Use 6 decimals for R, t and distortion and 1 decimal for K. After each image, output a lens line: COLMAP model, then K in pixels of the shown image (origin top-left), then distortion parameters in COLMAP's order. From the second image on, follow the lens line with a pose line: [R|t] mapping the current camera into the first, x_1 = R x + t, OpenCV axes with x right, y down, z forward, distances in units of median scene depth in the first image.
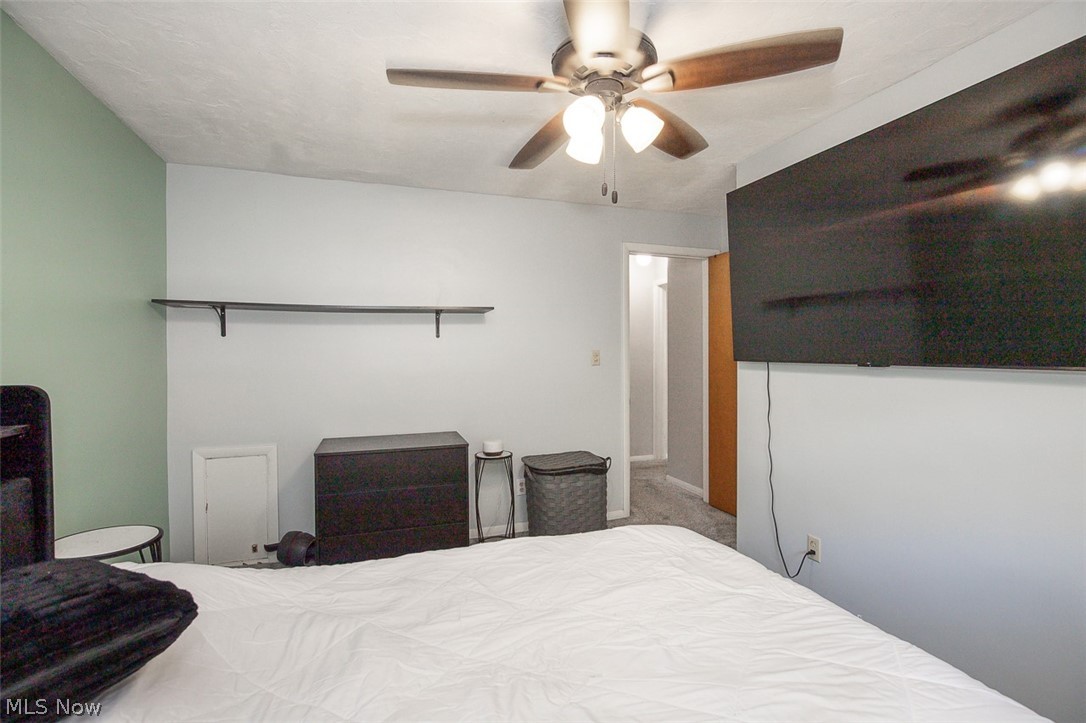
lens RADIAL K [[503.4, 0, 545.4], [0, 503.4, 361.0], [0, 0, 1]] dist [-0.003070, -0.000769]
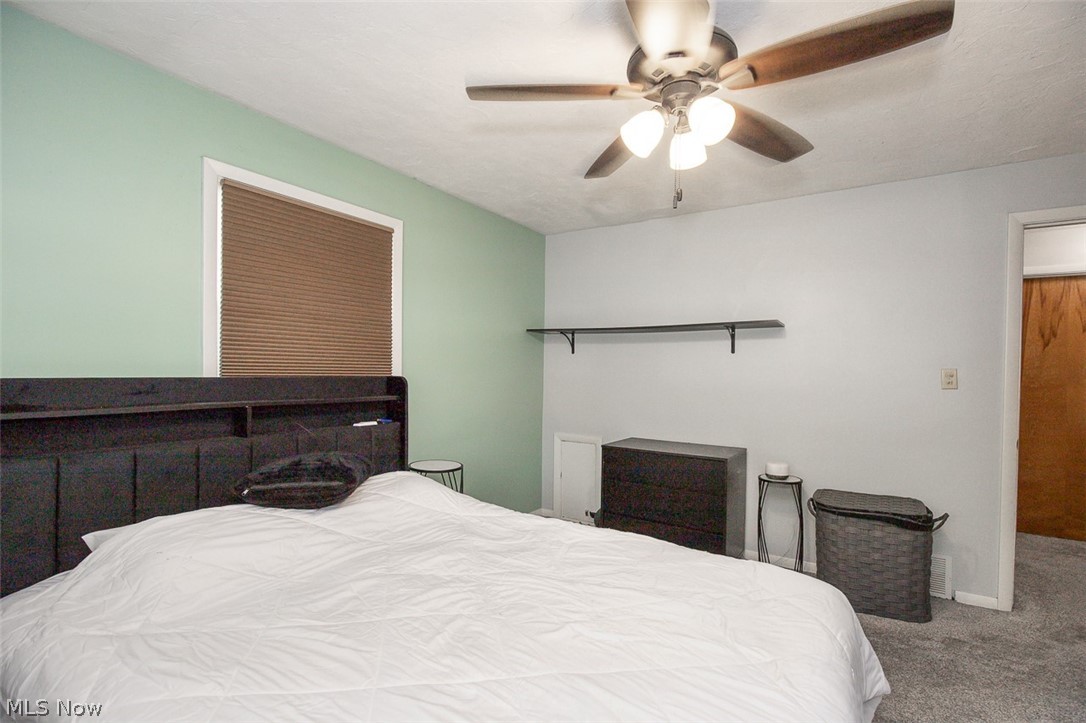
lens RADIAL K [[513.6, 0, 554.3], [0, 513.6, 380.4], [0, 0, 1]] dist [-0.002351, 0.000254]
pose [[0.612764, 0.033982, -0.789535, 0.399908], [-0.030591, 0.999346, 0.019270, -0.001312], [0.789673, 0.012344, 0.613403, 0.088845]]
